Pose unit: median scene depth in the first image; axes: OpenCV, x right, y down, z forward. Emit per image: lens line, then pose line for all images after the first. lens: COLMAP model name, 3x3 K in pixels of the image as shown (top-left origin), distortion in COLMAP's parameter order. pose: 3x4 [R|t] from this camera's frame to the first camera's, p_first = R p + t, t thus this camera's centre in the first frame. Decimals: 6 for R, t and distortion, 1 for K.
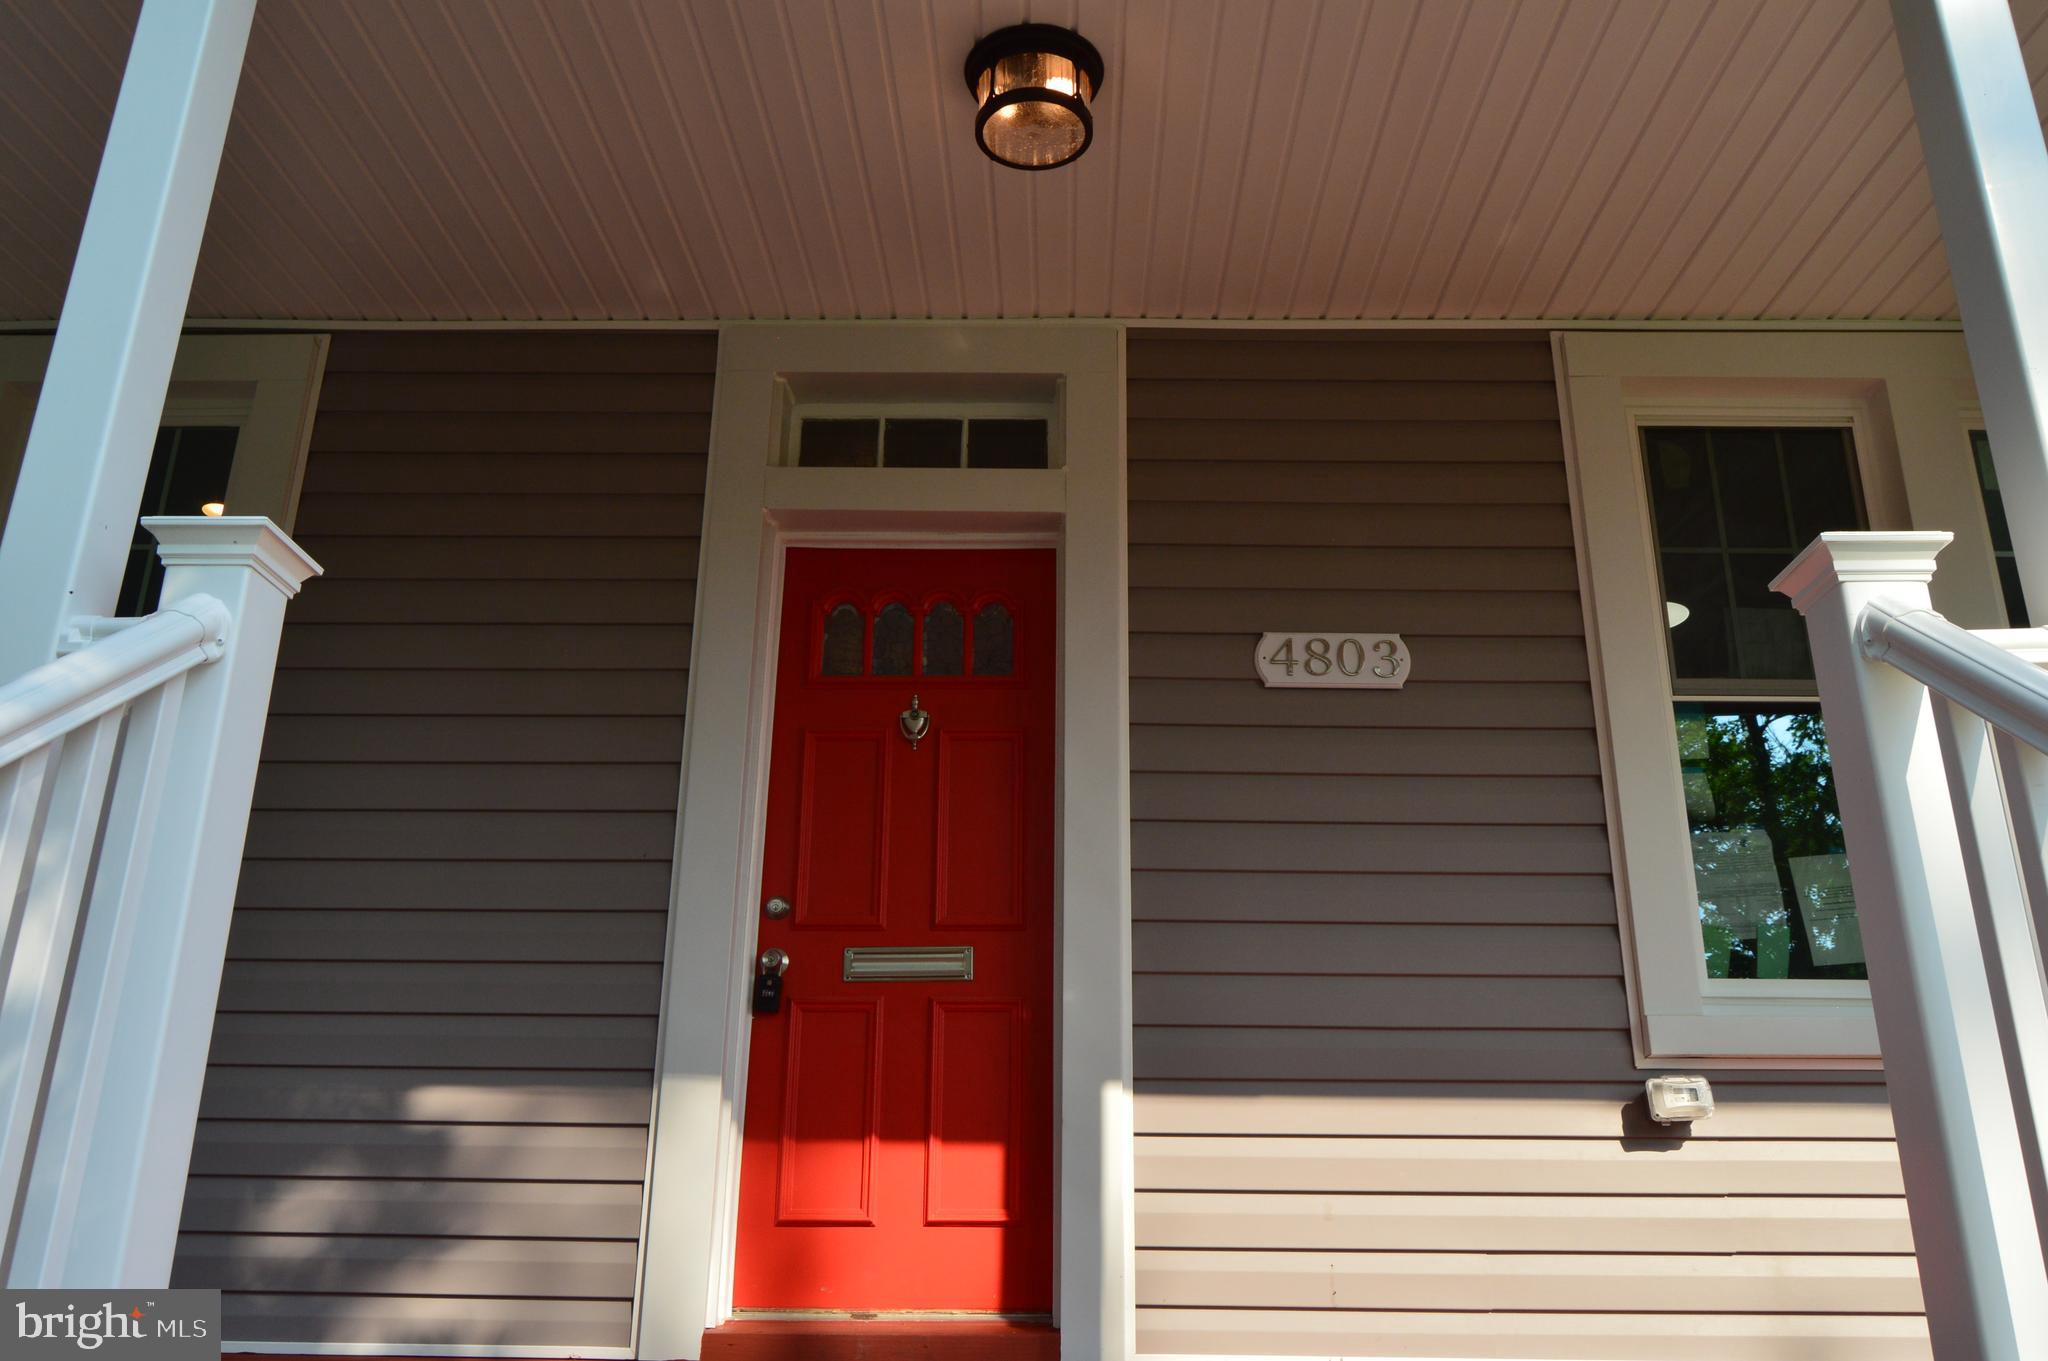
lens RADIAL K [[1603.2, 0, 1033.5], [0, 1603.2, 676.9], [0, 0, 1]] dist [-0.019585, 0.014787]
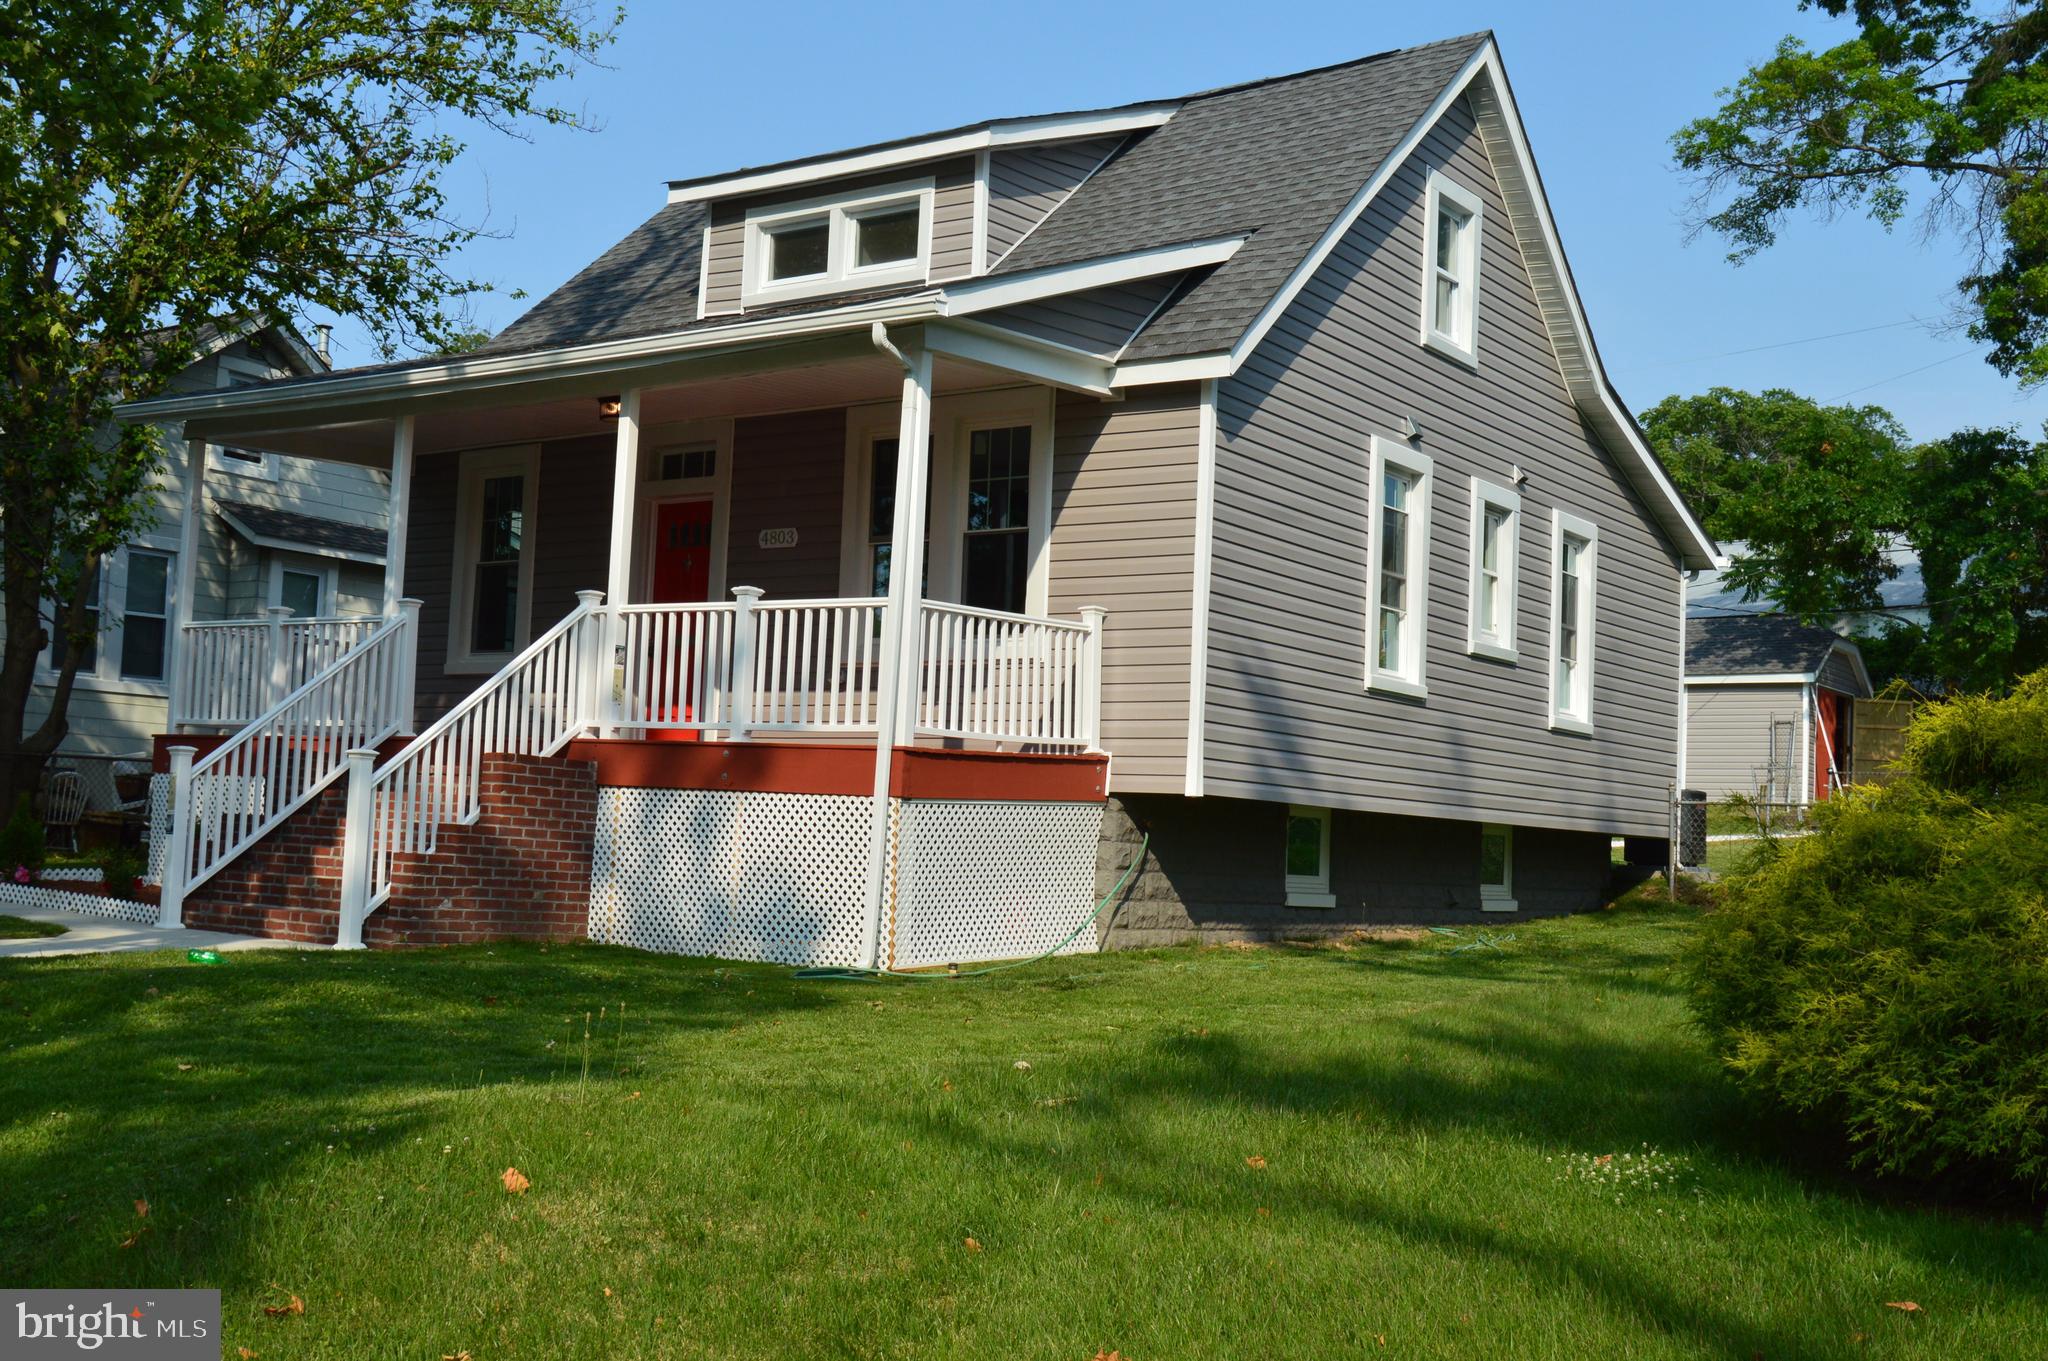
lens RADIAL K [[2199.8, 0, 996.0], [0, 2199.8, 683.6], [0, 0, 1]] dist [0.000398, -0.028318]
pose [[0.817855, -0.021169, -0.575035, 2.929337], [0.170345, 0.963438, 0.206809, -0.539397], [0.549633, -0.267095, 0.791558, -2.155068]]
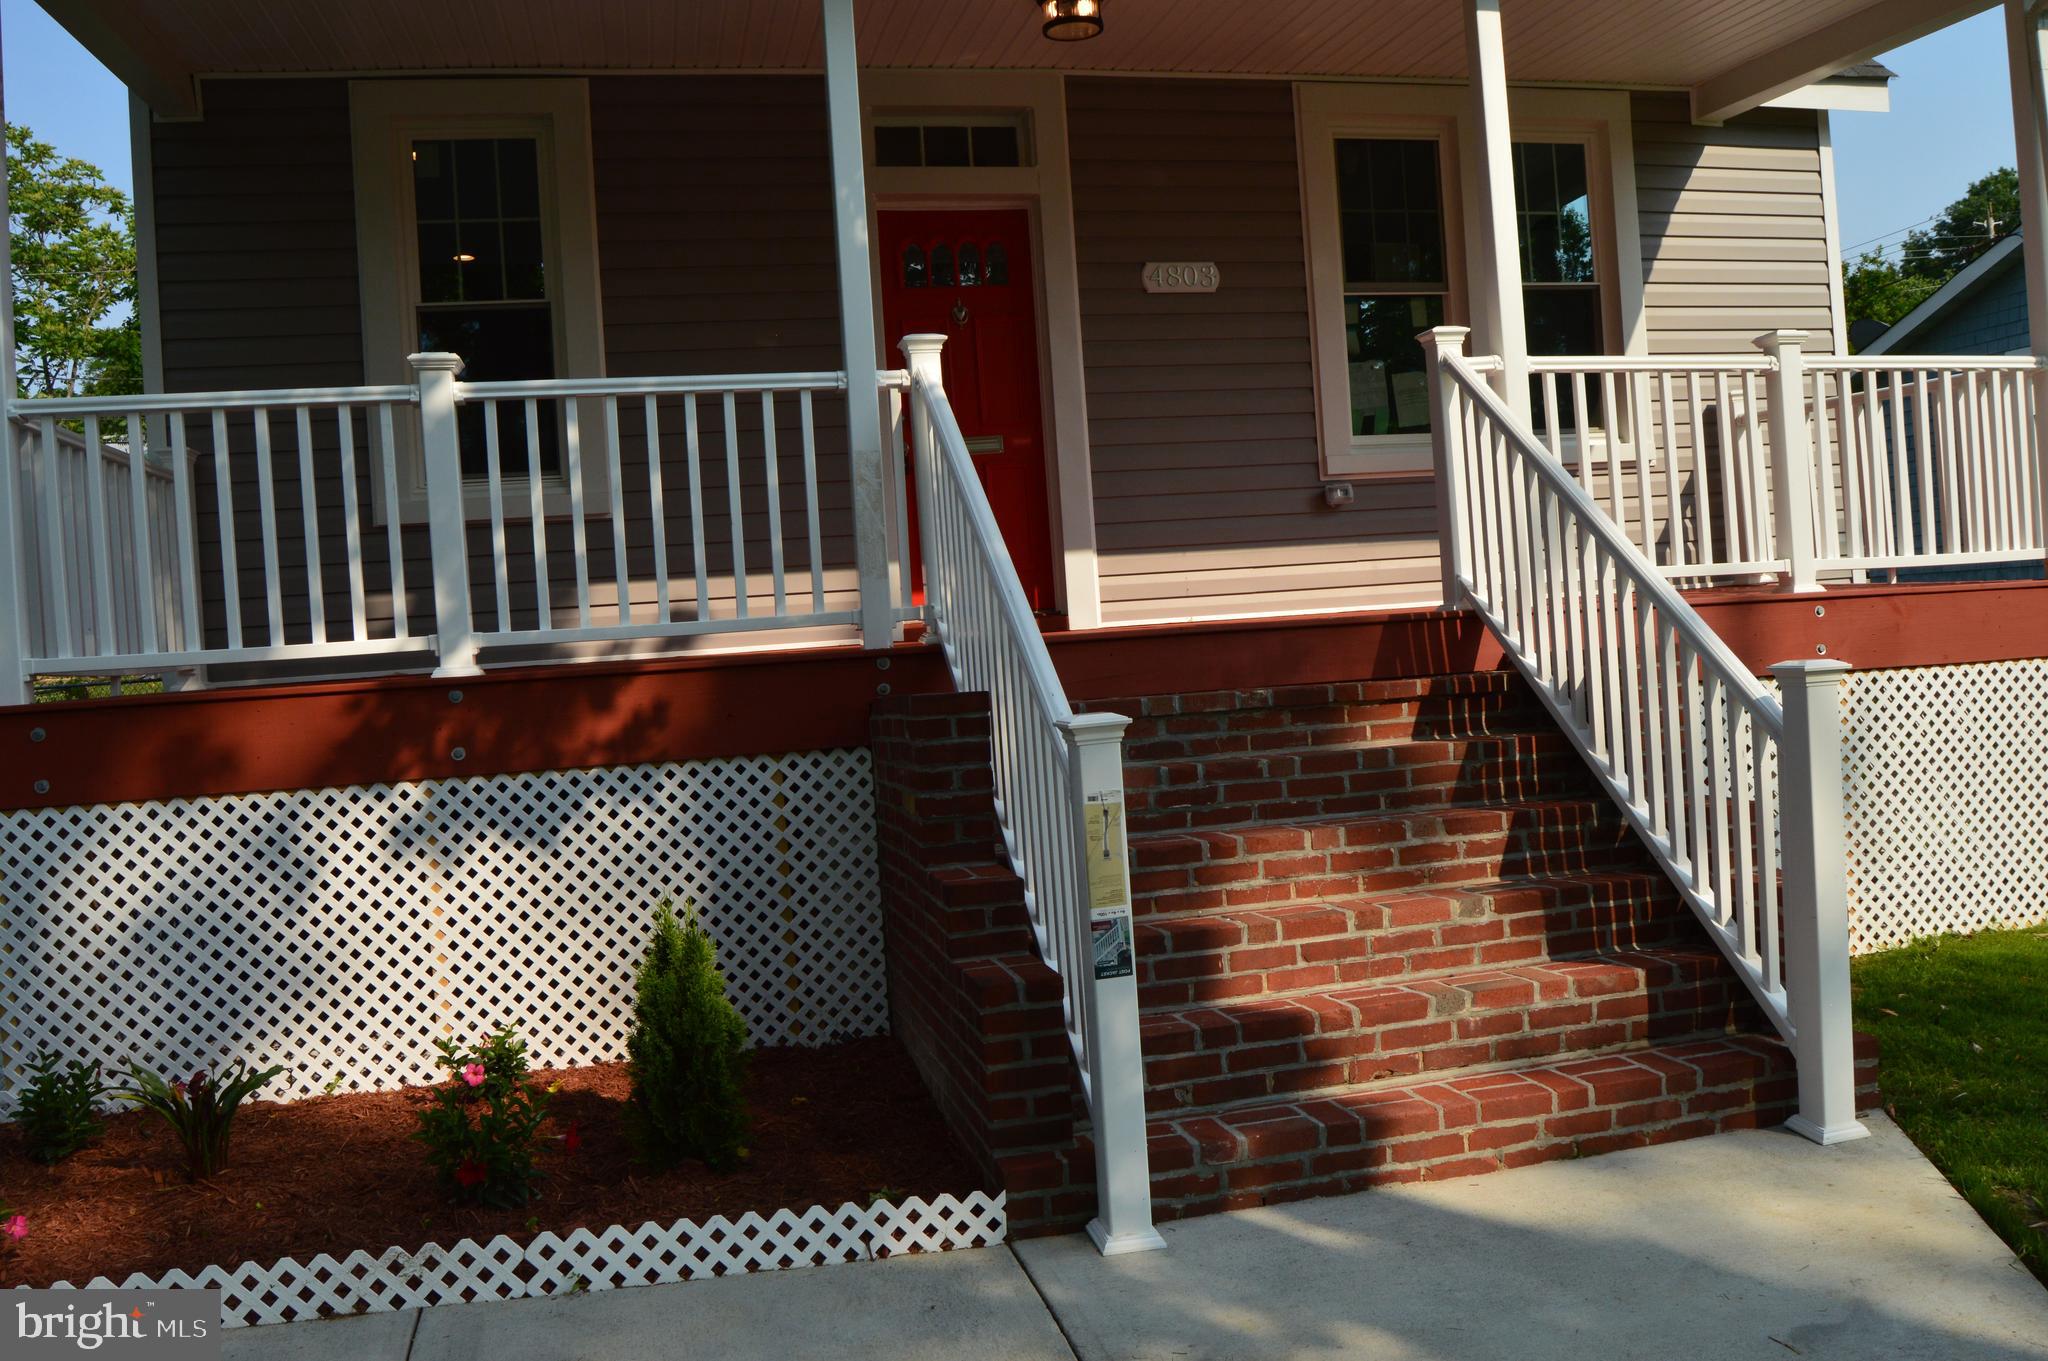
lens RADIAL K [[1628.6, 0, 1032.5], [0, 1628.6, 676.2], [0, 0, 1]] dist [-0.091421, 0.033062]
pose [[0.966297, -0.083025, 0.243674, -0.491223], [-0.011542, 0.931639, 0.363201, -0.265766], [-0.257171, -0.353773, 0.899282, -0.848776]]
